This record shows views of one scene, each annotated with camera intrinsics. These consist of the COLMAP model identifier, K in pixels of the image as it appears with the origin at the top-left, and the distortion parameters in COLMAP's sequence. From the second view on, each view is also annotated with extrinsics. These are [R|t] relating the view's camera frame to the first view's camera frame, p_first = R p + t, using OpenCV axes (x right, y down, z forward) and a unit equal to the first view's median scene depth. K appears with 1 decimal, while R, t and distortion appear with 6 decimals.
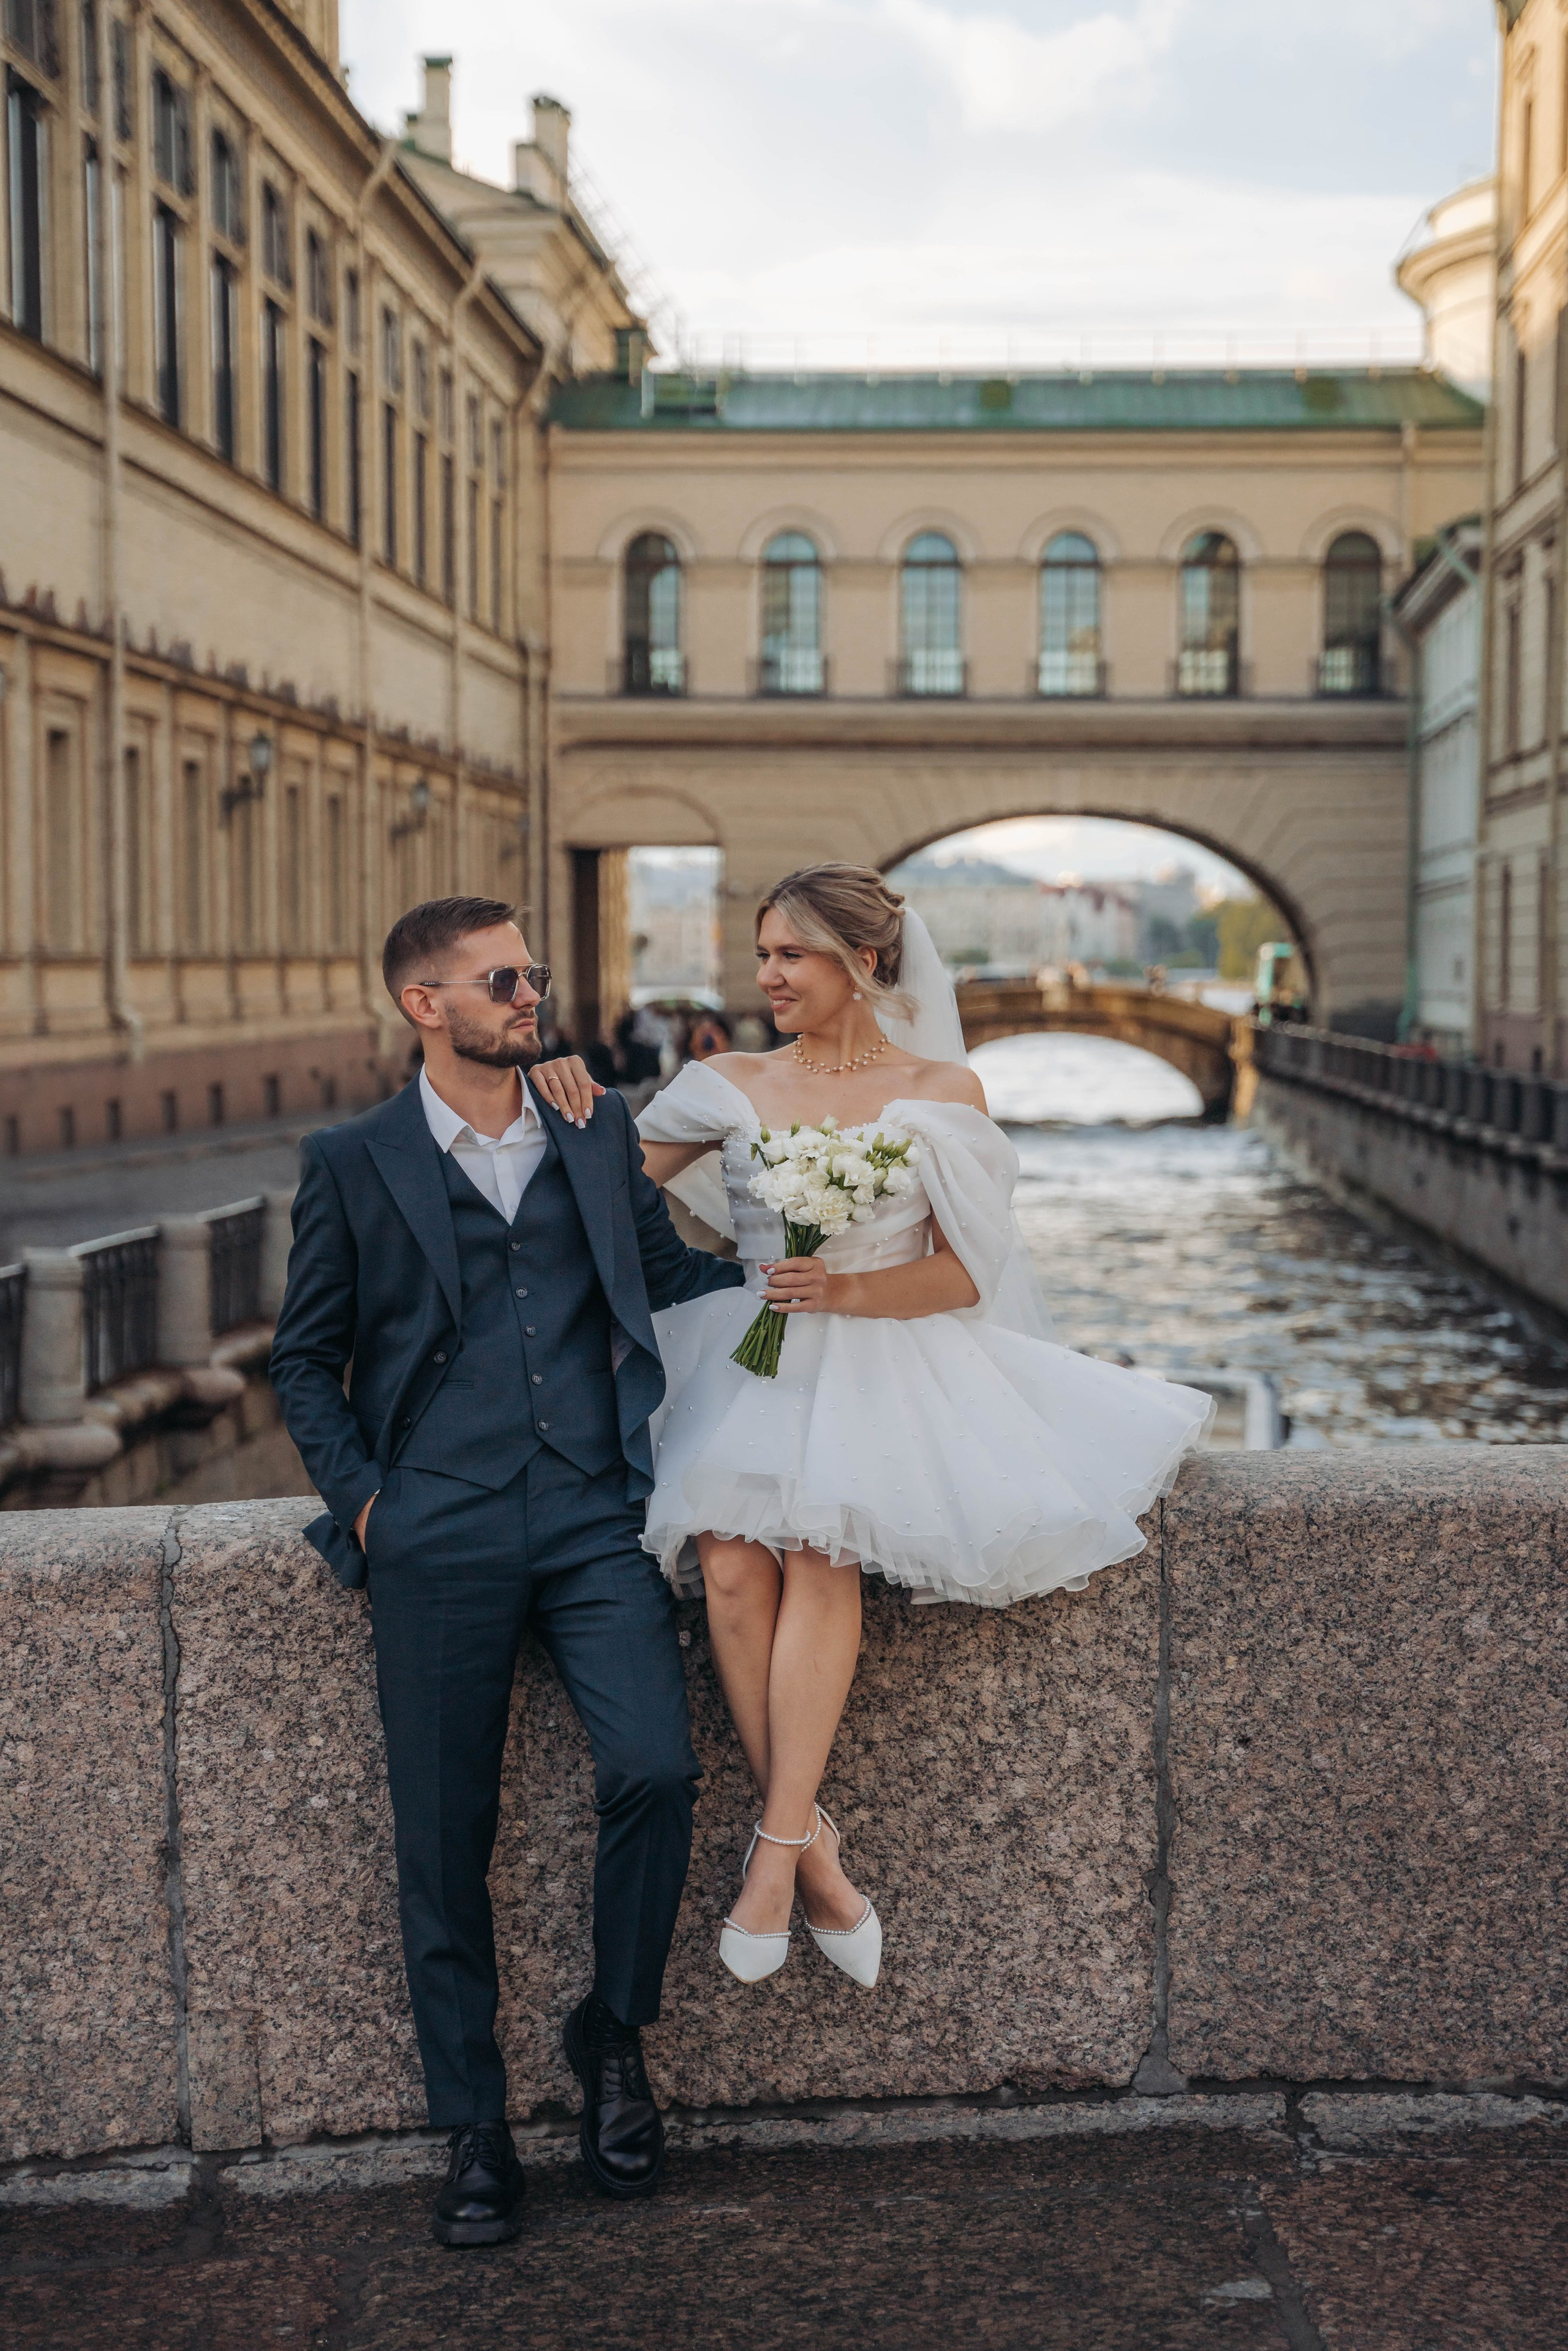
lens RADIAL K [[4301.6, 0, 803.1], [0, 4301.6, 1194.1], [0, 0, 1]] dist [0.174176, 0.493505]
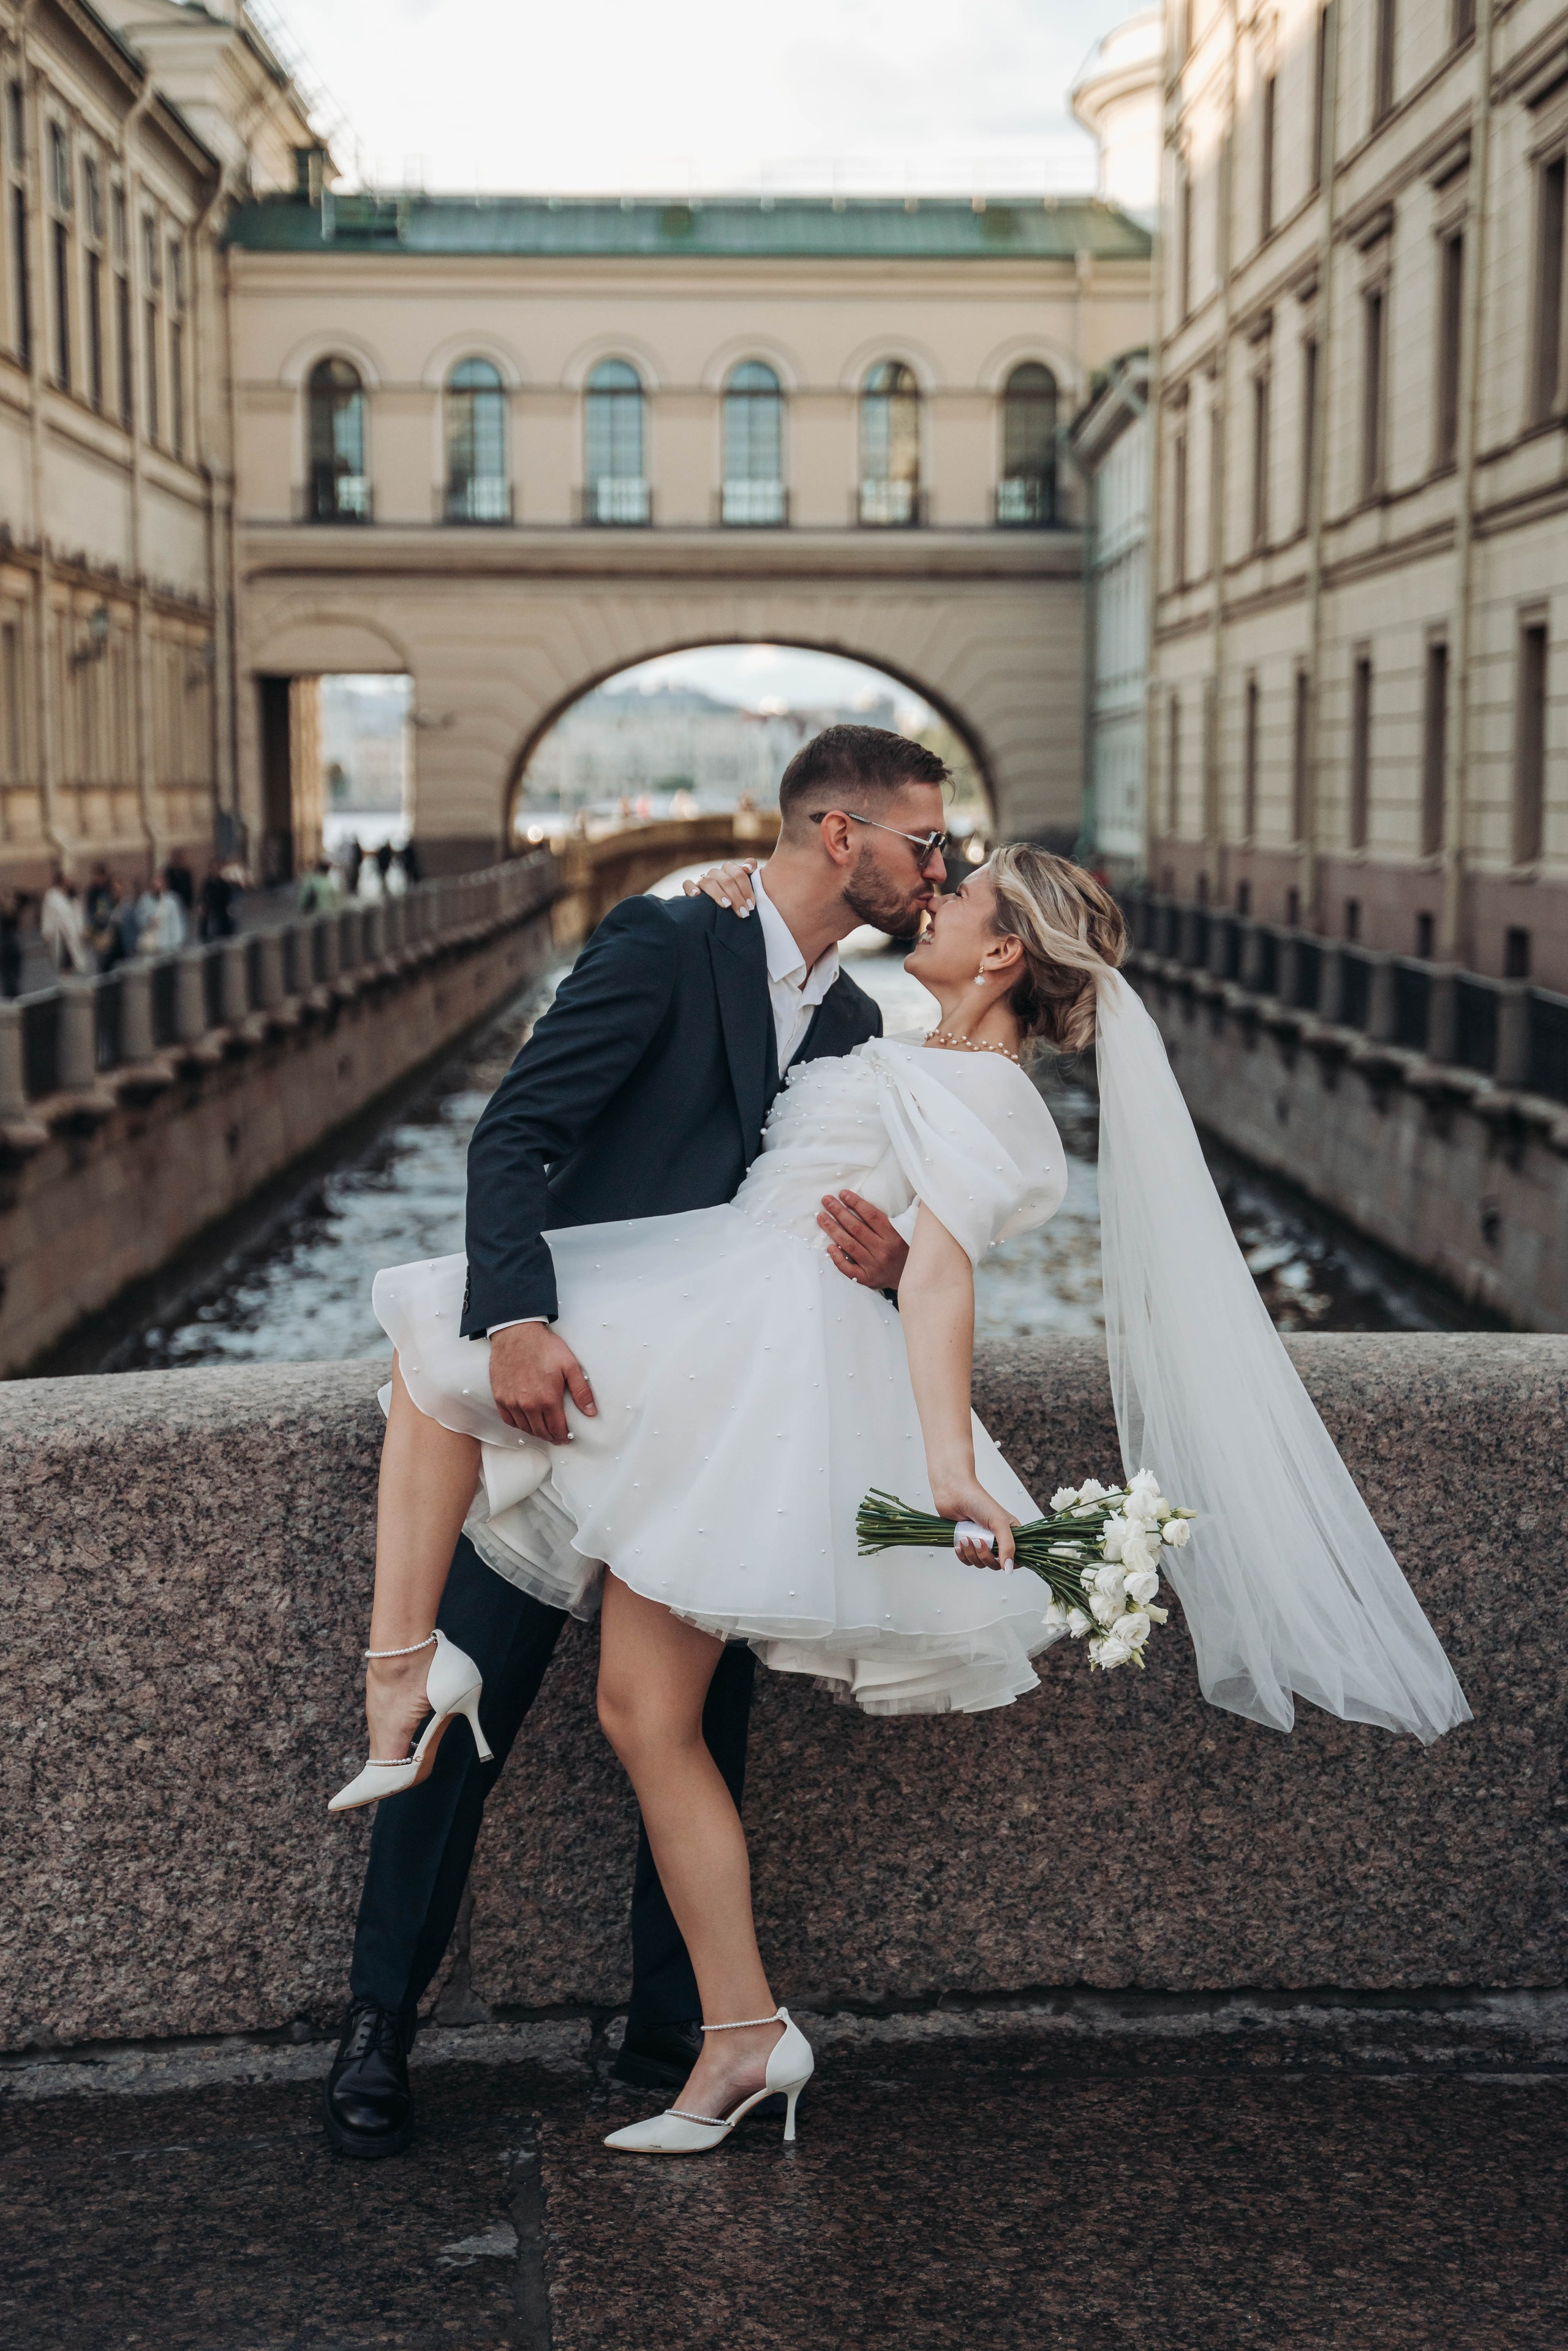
lens RADIAL K [[4196.7, 0, 791.1], [0, 4196.7, 1281.7], [0, 0, 1]] dist [0.136477, 0.287559]
pose [[0.997840, -0.010350, 0.064866, 0.095850], [0.006253, 0.997991, 0.063046, -0.014211], [-0.065389, -0.062504, 0.995900, 0.079510]]
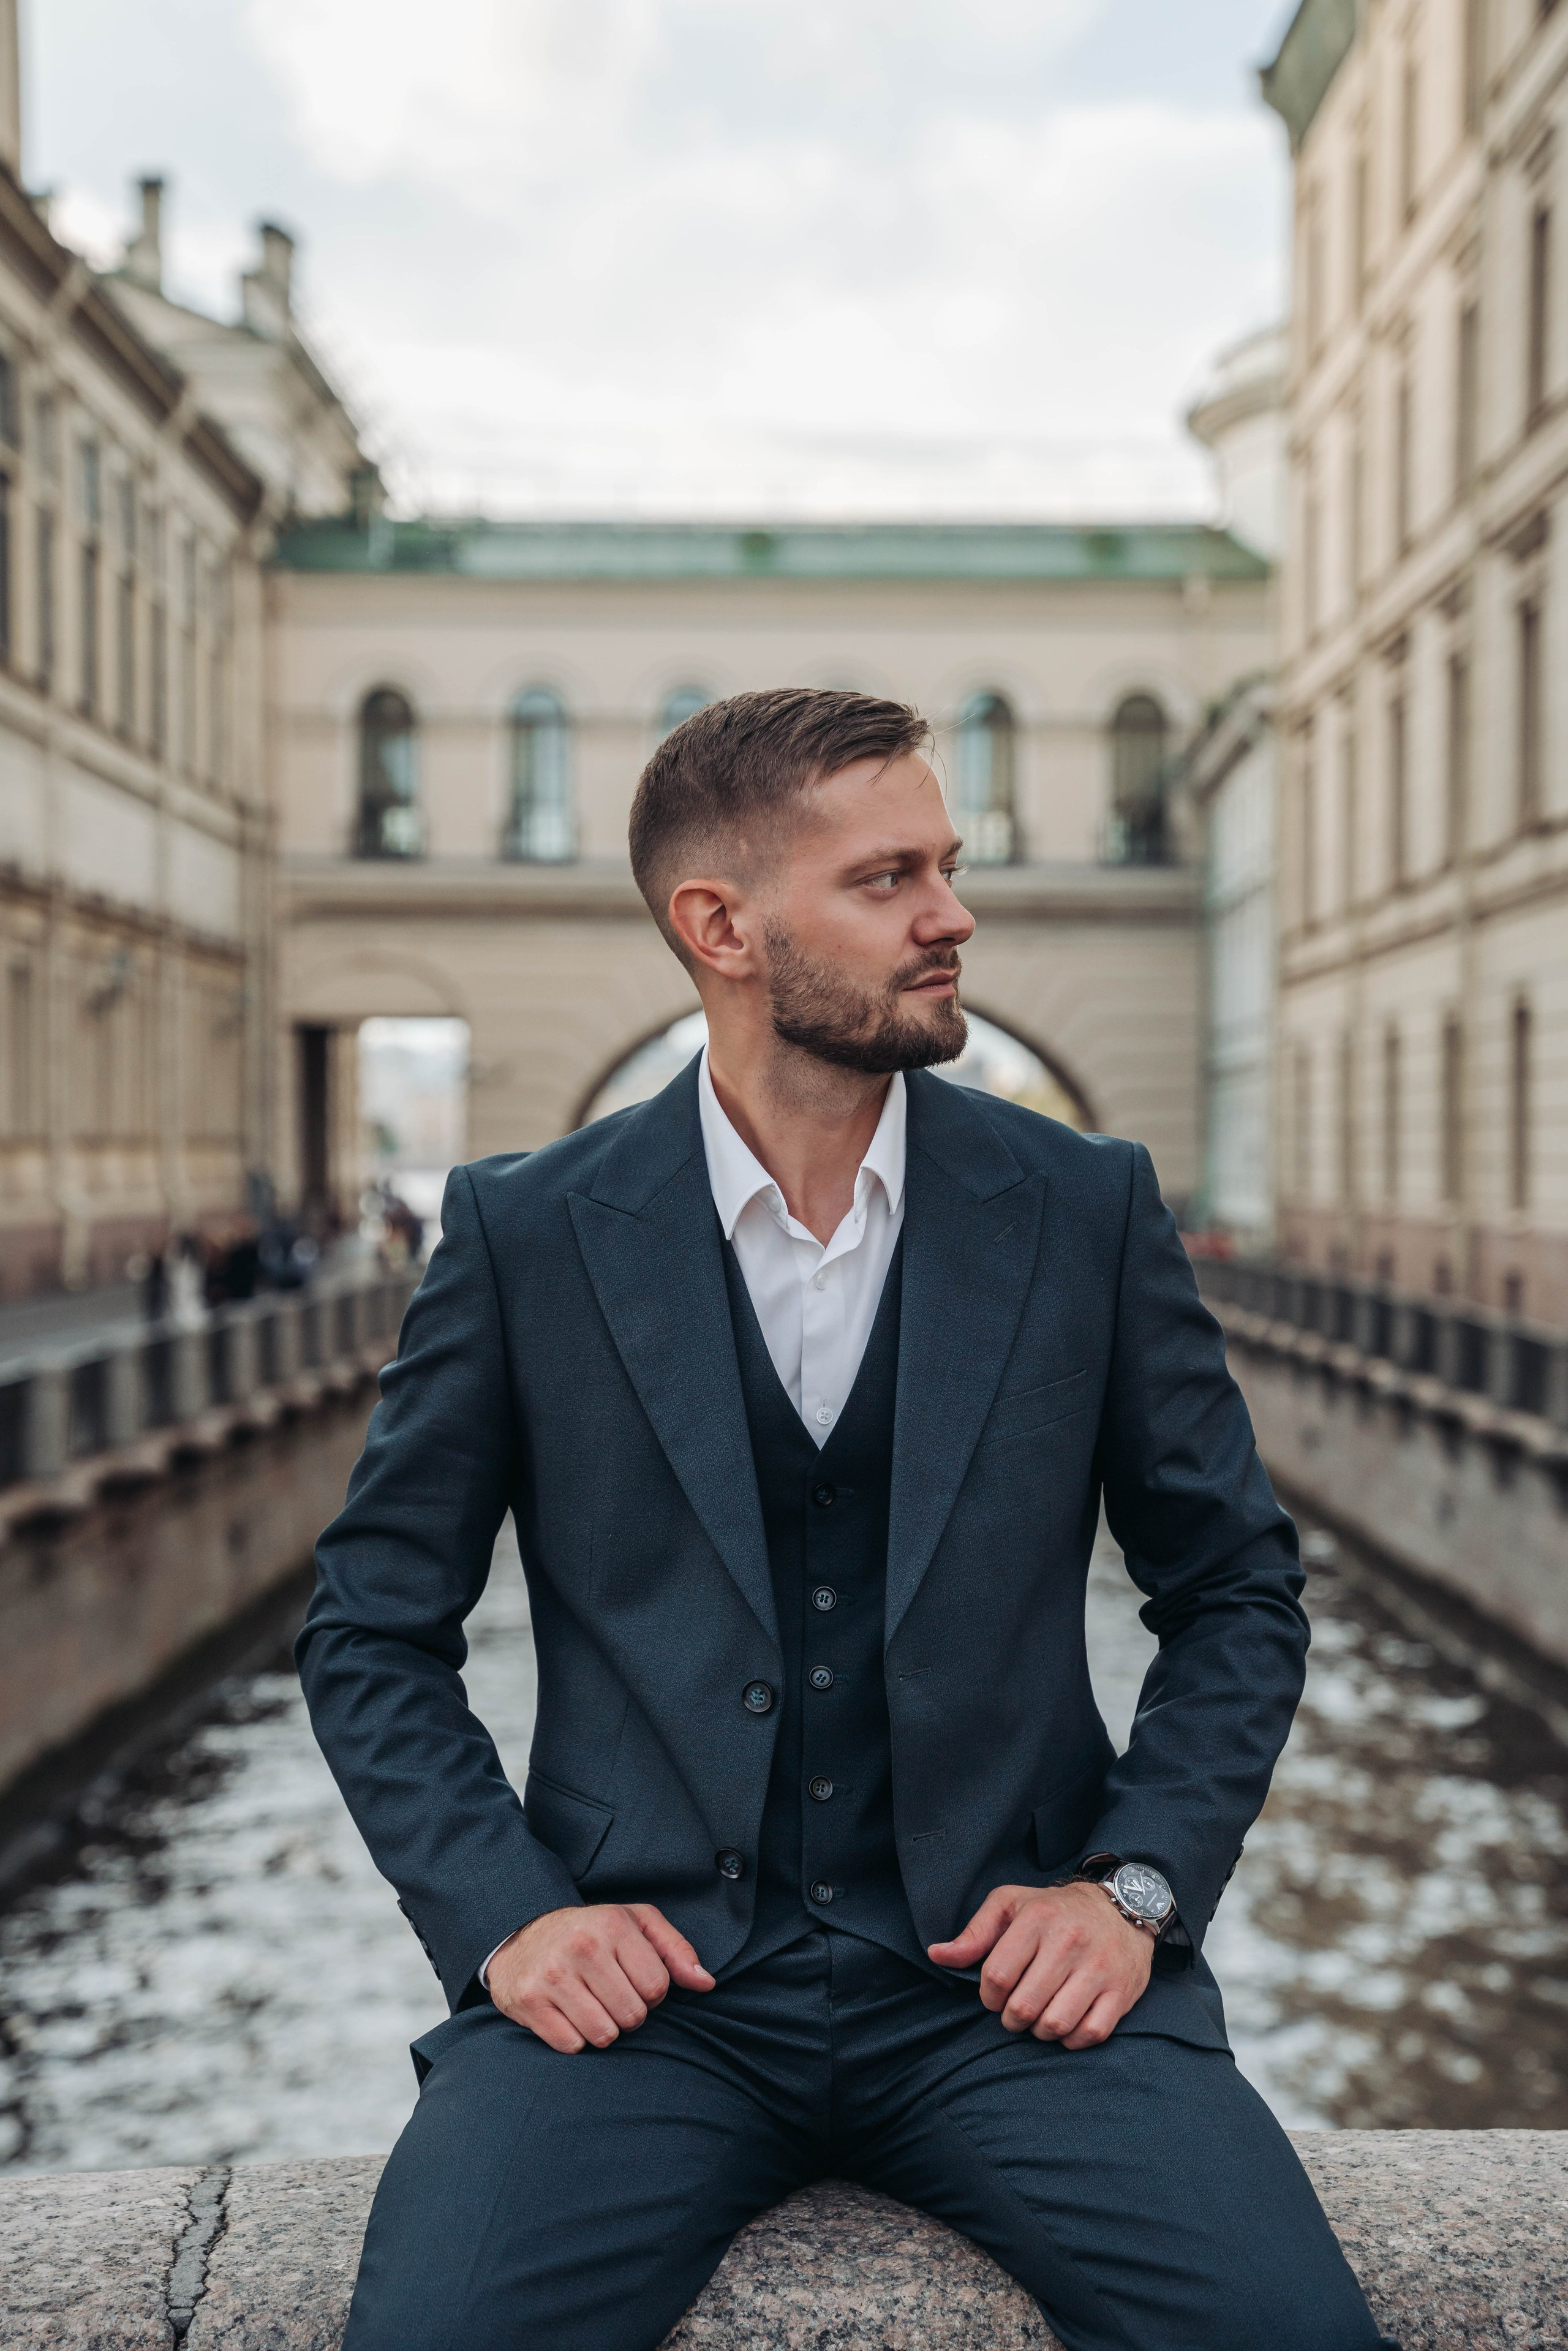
lens RADIAL K [[4548.9, 0, 781.2], [0, 4548.9, 1144.4], [0, 0, 1]] dist [0.239887, 0.075116]
pose [[0.998994, 0.001142, 0.044833, 0.120609], [0.001333, 0.998478, -0.055131, -0.019538], [-0.044828, 0.055135, 0.997472, 0.538561]]
